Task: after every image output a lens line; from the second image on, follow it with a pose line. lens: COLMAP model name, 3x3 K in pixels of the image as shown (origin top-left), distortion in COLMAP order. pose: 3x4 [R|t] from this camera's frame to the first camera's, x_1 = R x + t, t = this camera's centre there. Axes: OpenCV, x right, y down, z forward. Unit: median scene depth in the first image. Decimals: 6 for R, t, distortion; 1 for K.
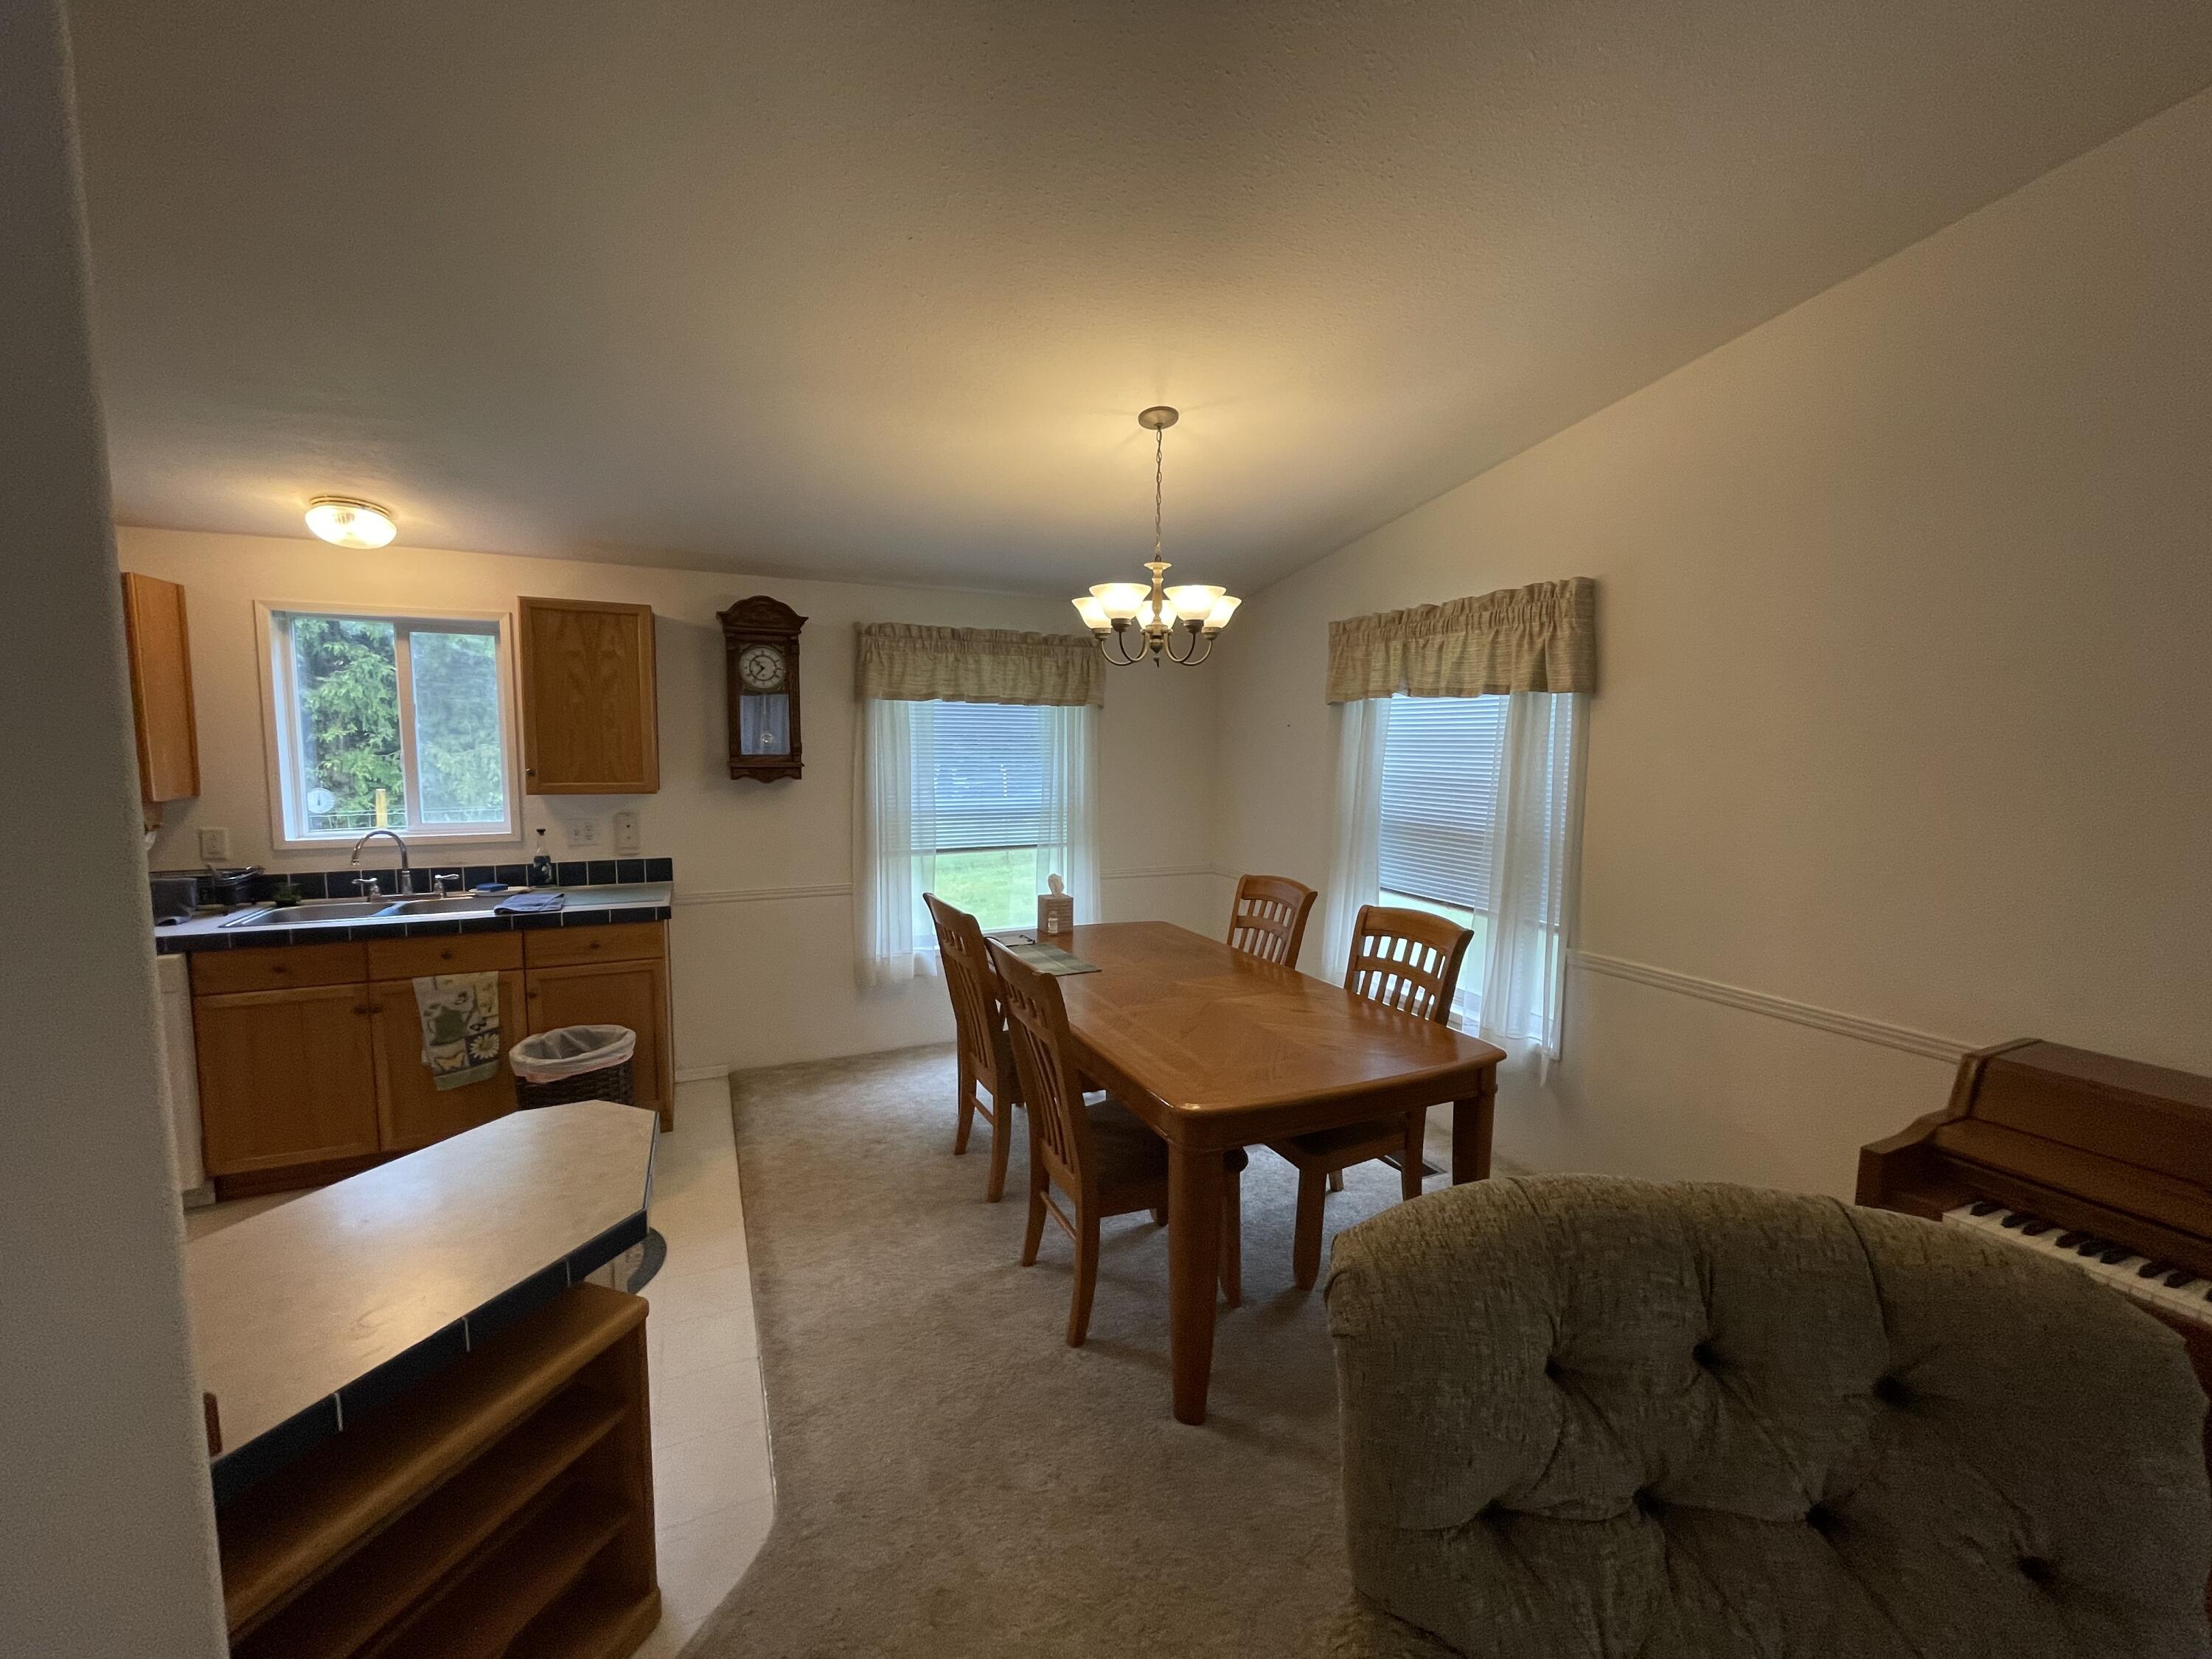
lens RADIAL K [[899.6, 0, 1106.0], [0, 899.6, 829.5], [0, 0, 1]] dist [0.000200, 0.000009]
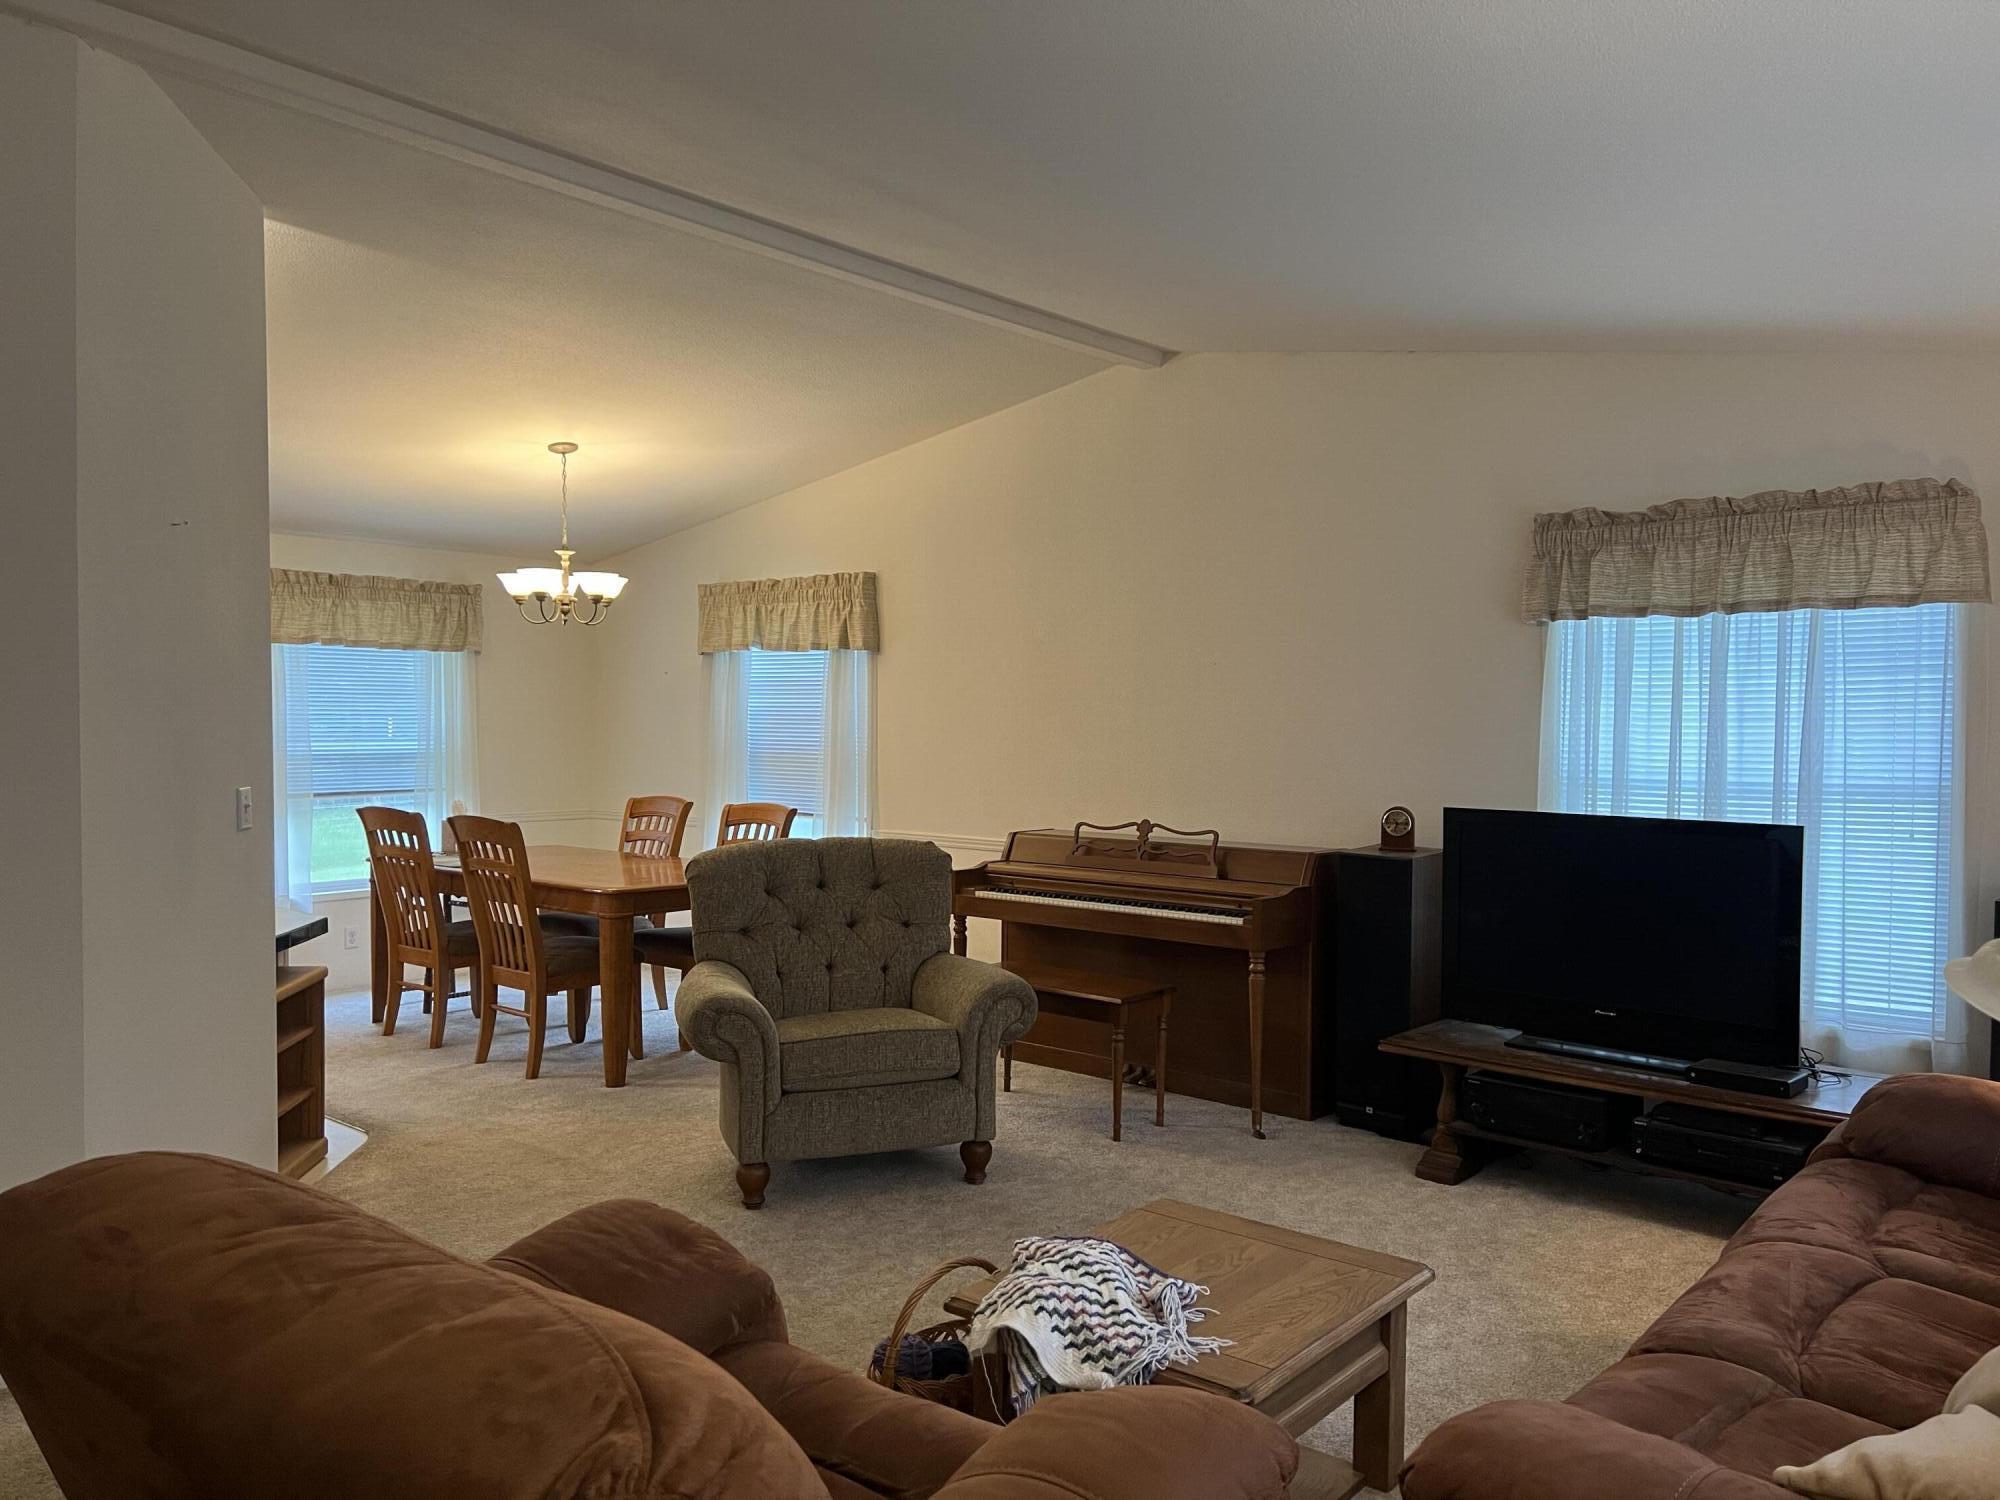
lens RADIAL K [[1498.0, 0, 1057.9], [0, 1498.0, 782.5], [0, 0, 1]] dist [0.010318, -0.000167]
pose [[0.898664, -0.019797, 0.438190, -0.217742], [0.042016, 0.998273, -0.041069, 0.143580], [-0.436620, 0.055318, 0.897944, -1.074134]]
